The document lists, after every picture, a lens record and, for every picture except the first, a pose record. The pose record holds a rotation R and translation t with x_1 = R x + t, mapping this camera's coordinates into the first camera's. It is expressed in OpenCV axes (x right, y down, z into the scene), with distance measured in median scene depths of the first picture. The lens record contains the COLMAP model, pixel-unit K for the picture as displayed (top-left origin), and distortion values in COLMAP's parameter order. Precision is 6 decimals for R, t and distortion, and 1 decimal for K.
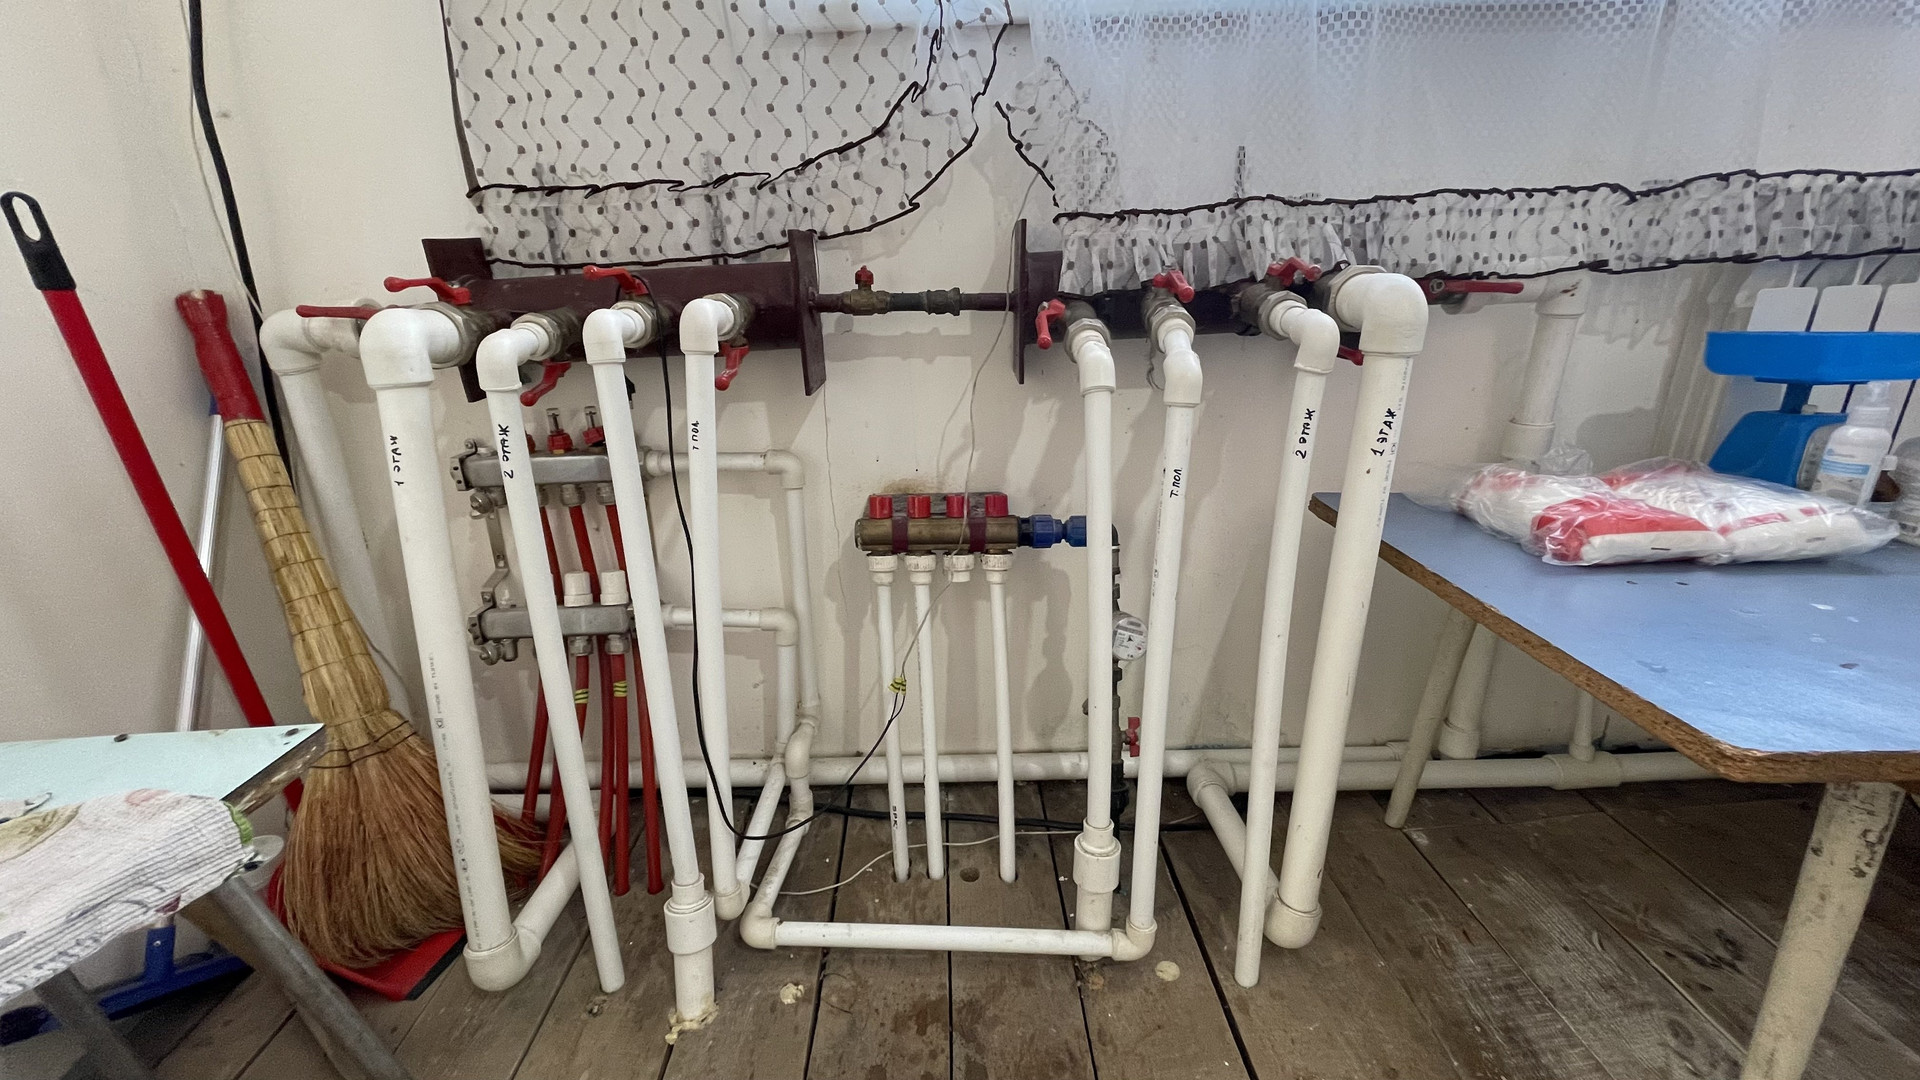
lens RADIAL K [[779.2, 0, 959.7], [0, 779.2, 549.4], [0, 0, 1]] dist [-0.000084, 0.000043]
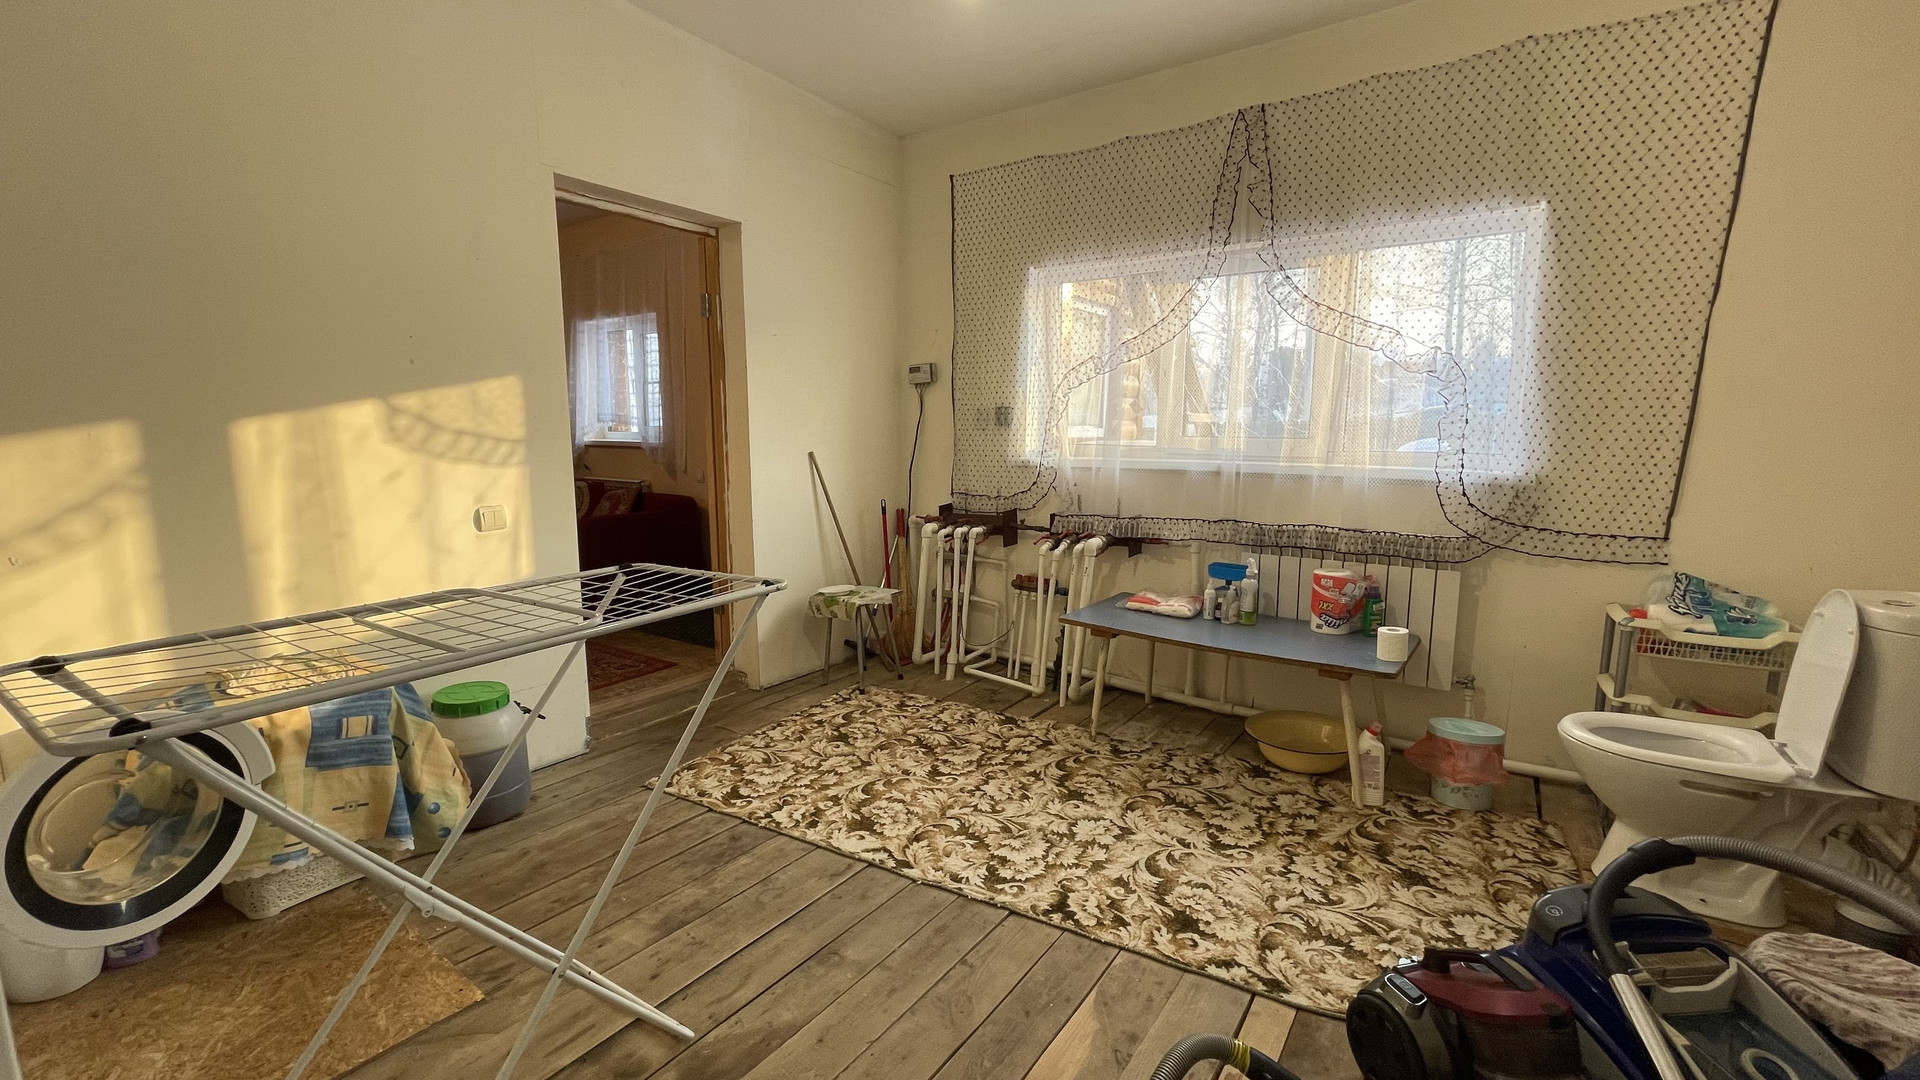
lens RADIAL K [[779.2, 0, 959.7], [0, 779.2, 549.4], [0, 0, 1]] dist [-0.000084, 0.000043]
pose [[0.797876, 0.130479, -0.588531, 2.129717], [-0.223185, 0.970856, -0.087332, 0.238349], [0.559984, 0.201032, 0.803744, -2.562092]]
